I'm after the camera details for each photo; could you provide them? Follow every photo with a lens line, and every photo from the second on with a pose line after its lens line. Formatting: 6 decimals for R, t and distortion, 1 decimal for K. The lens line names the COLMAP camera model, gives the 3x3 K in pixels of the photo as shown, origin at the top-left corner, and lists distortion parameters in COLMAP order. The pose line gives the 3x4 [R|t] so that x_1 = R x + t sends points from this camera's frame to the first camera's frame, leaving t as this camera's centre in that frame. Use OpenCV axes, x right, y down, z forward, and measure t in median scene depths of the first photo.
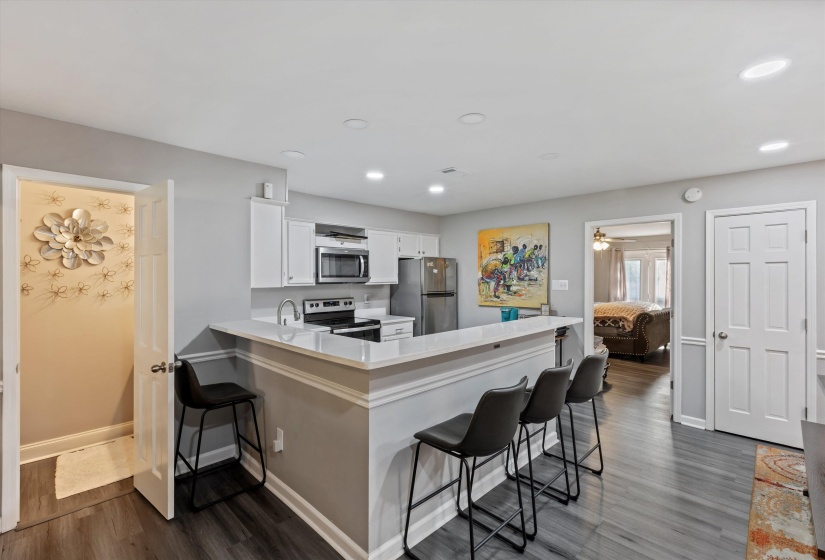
lens RADIAL K [[371.5, 0, 411.3], [0, 371.5, 278.4], [0, 0, 1]] dist [0.002623, 0.000318]
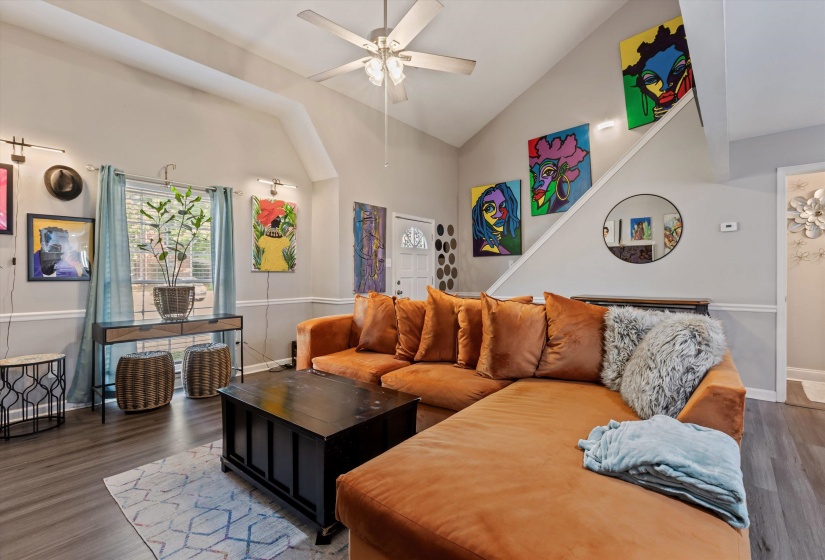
lens RADIAL K [[371.5, 0, 413.5], [0, 371.5, 276.7], [0, 0, 1]] dist [0.002623, 0.000318]
pose [[0.077182, 0.007654, -0.996988, 0.149141], [-0.003438, 0.999967, 0.007410, 0.062149], [0.997011, 0.002856, 0.077206, -0.276117]]
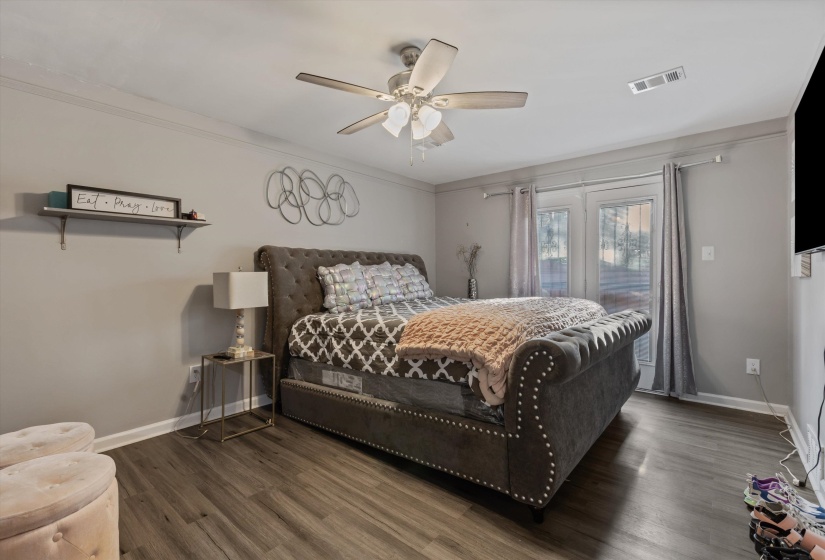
lens RADIAL K [[370.2, 0, 413.3], [0, 370.2, 276.8], [0, 0, 1]] dist [-0.001928, -0.000069]
pose [[0.996348, -0.001052, 0.085381, 0.656683], [0.001021, 0.999999, 0.000398, 0.058923], [-0.085381, -0.000309, 0.996348, 0.954732]]
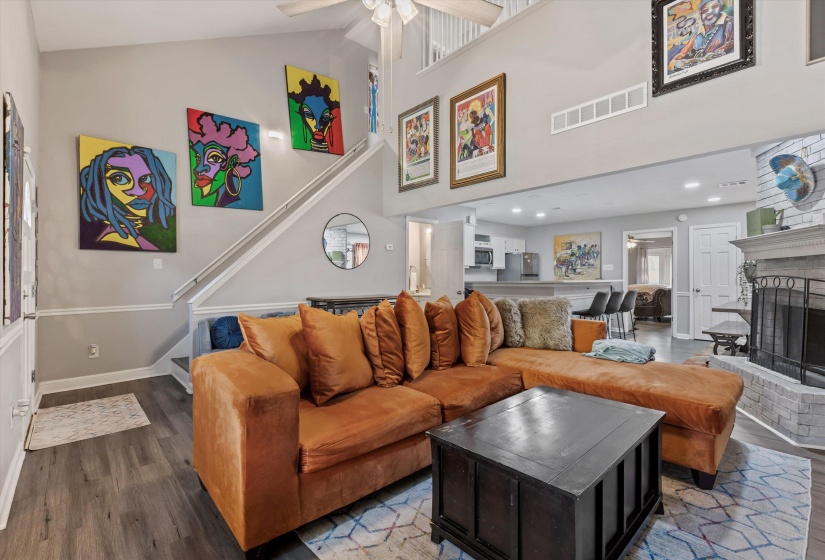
lens RADIAL K [[371.5, 0, 411.2], [0, 371.5, 281.4], [0, 0, 1]] dist [0.002623, 0.000318]
pose [[0.998712, -0.003193, -0.050647, -0.396969], [0.003317, 0.999992, 0.002380, 0.070152], [0.050639, -0.002545, 0.998714, -0.720432]]
